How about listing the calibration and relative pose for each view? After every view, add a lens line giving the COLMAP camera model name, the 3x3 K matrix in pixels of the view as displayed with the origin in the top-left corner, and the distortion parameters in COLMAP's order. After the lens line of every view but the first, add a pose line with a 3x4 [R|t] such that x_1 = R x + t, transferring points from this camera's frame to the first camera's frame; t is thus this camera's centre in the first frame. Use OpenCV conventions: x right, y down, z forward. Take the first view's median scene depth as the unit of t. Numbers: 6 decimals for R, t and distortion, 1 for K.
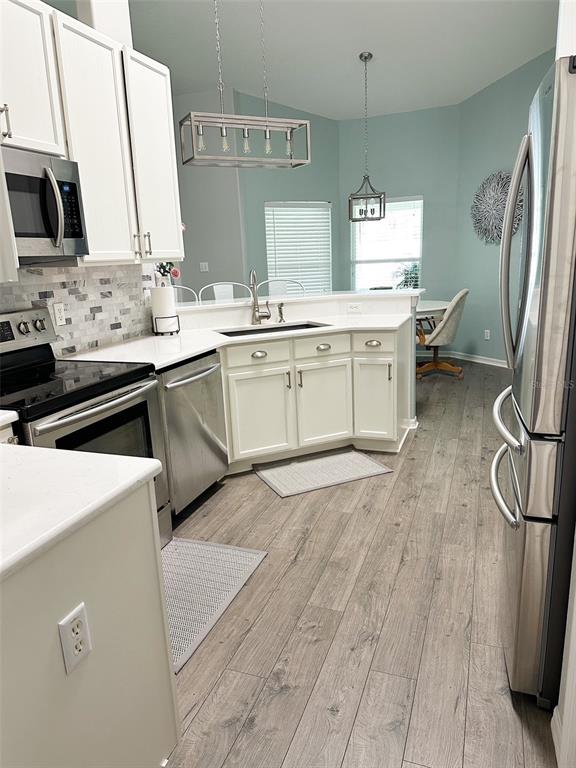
lens RADIAL K [[546.8, 0, 288.0], [0, 546.8, 384.0], [0, 0, 1]] dist [0.138943, -0.202479]
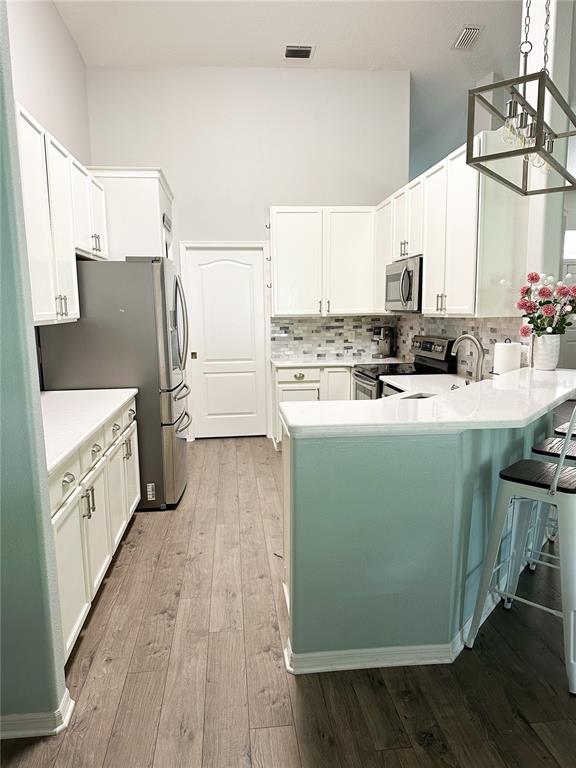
lens RADIAL K [[546.8, 0, 288.0], [0, 546.8, 384.0], [0, 0, 1]] dist [0.138943, -0.202479]
pose [[-0.898245, 0.115336, -0.424091, 2.268430], [-0.050661, 0.931346, 0.360593, -1.893148], [0.436565, 0.345386, -0.830734, 7.185404]]
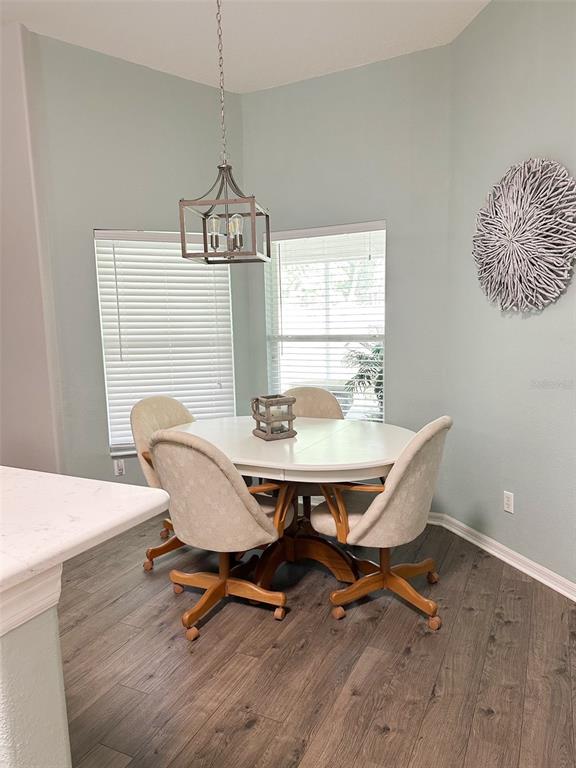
lens RADIAL K [[538.0, 0, 285.4], [0, 538.0, 388.0], [0, 0, 1]] dist [0.006553, -0.001064]
pose [[0.992450, 0.034431, -0.117715, 0.195756], [-0.045890, 0.994316, -0.096067, -0.116804], [0.113739, 0.100743, 0.988390, 0.457744]]
